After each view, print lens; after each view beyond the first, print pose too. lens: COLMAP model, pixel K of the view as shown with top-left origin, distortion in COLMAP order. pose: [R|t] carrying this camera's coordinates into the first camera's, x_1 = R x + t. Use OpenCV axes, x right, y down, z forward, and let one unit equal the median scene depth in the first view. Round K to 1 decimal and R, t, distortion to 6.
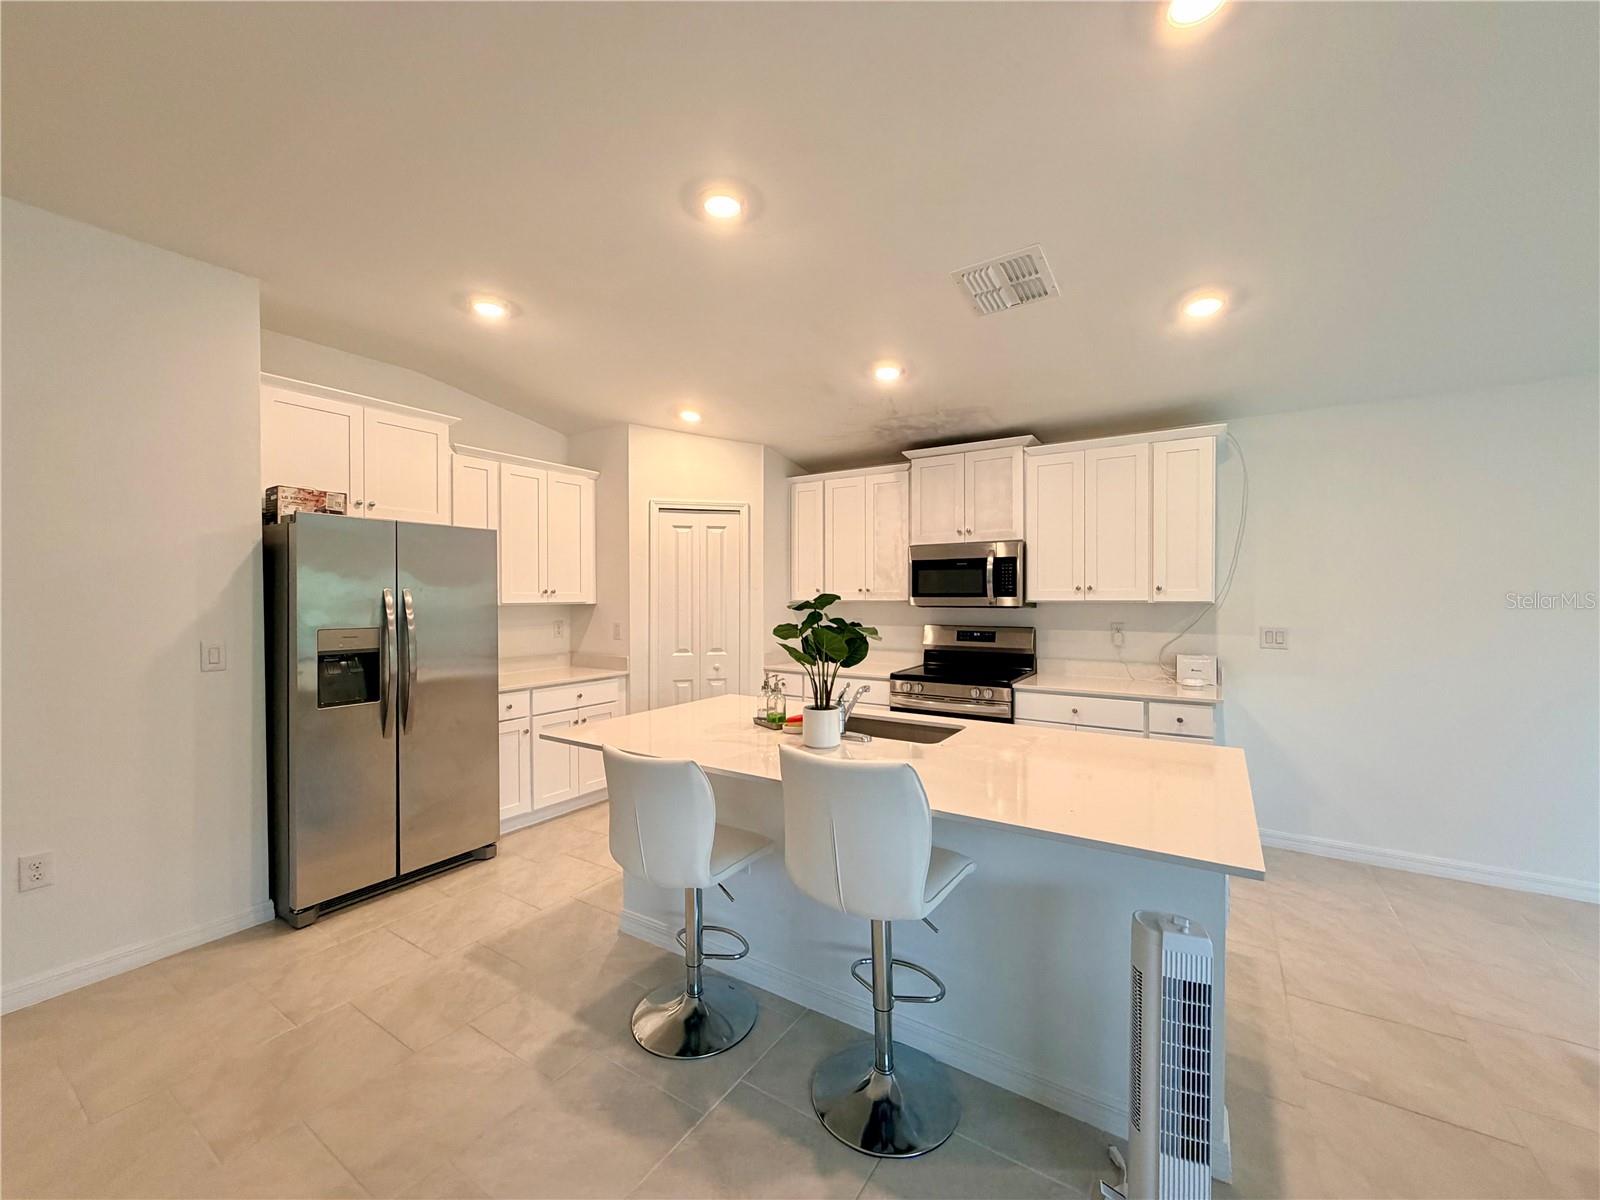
lens RADIAL K [[642.4, 0, 799.9], [0, 642.4, 600.2], [0, 0, 1]] dist [0.001354, 0.000379]
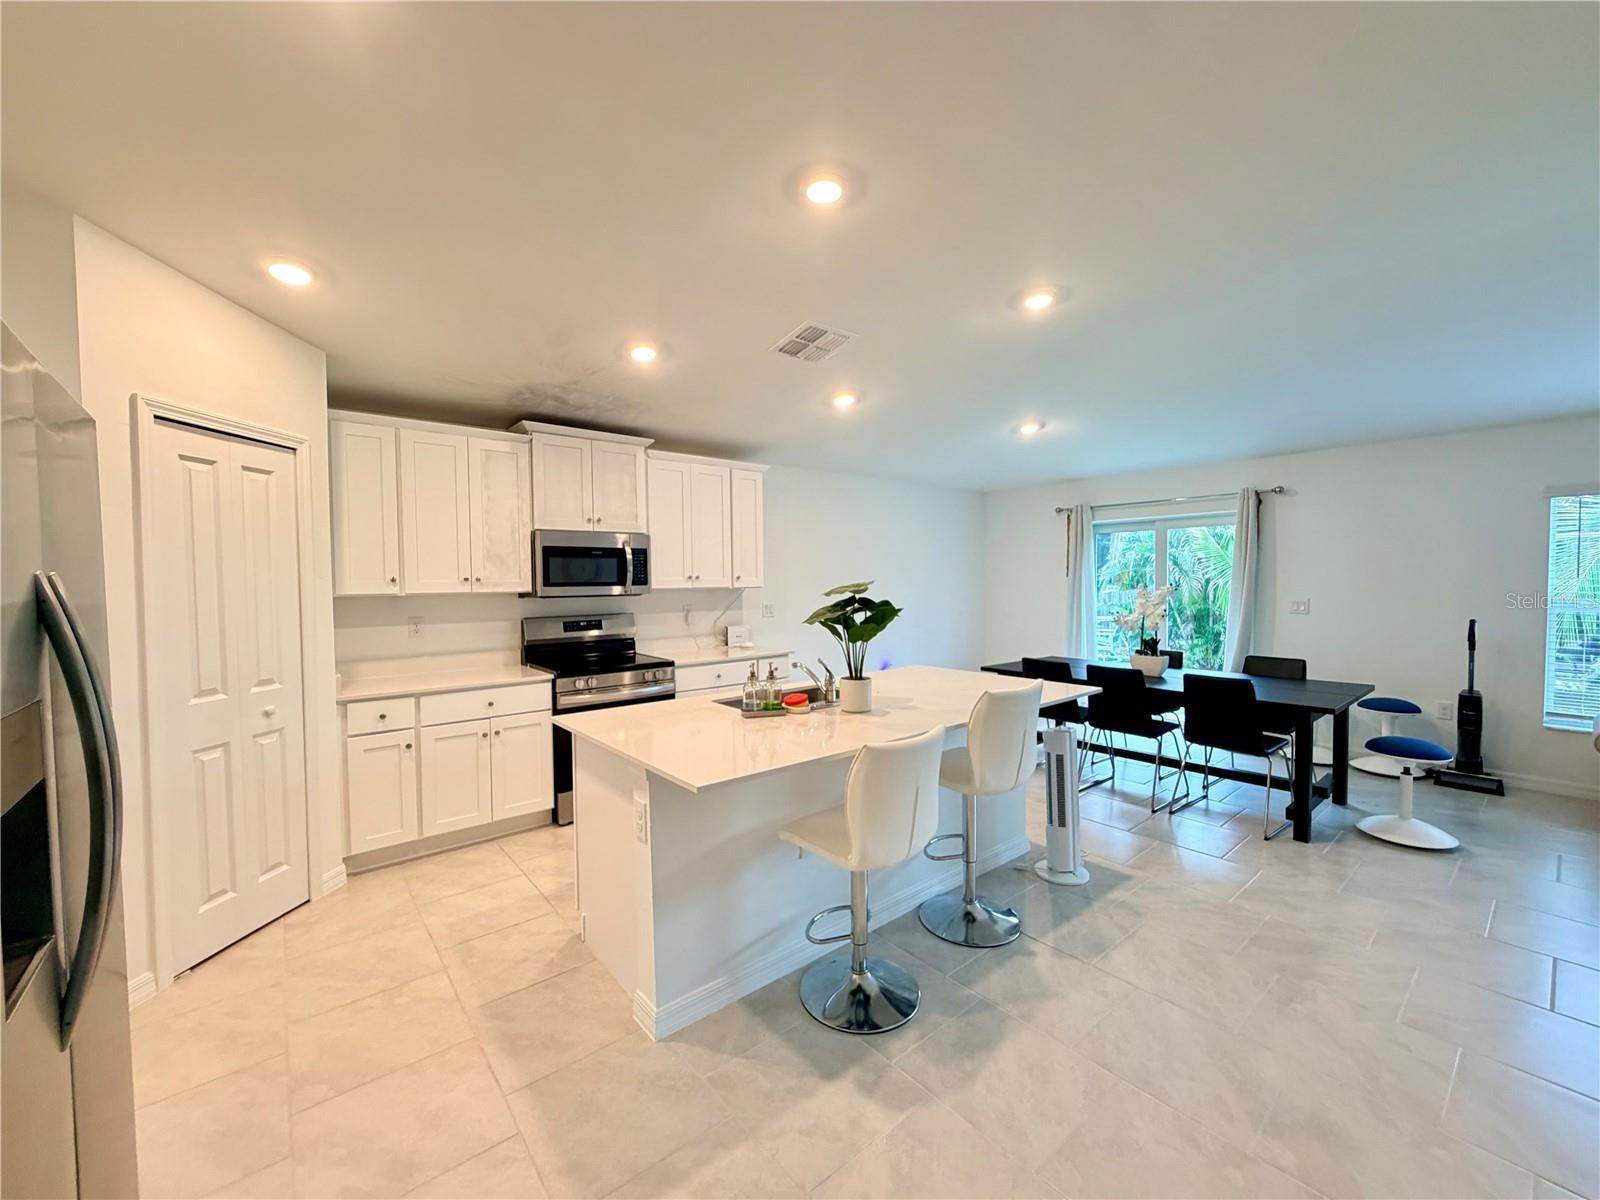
lens RADIAL K [[642.4, 0, 798.8], [0, 642.4, 599.5], [0, 0, 1]] dist [0.001354, 0.000379]
pose [[0.297411, -0.028698, 0.954318, -0.608397], [0.020867, 0.999505, 0.023554, -0.000990], [-0.954522, 0.012908, 0.297862, 0.413684]]
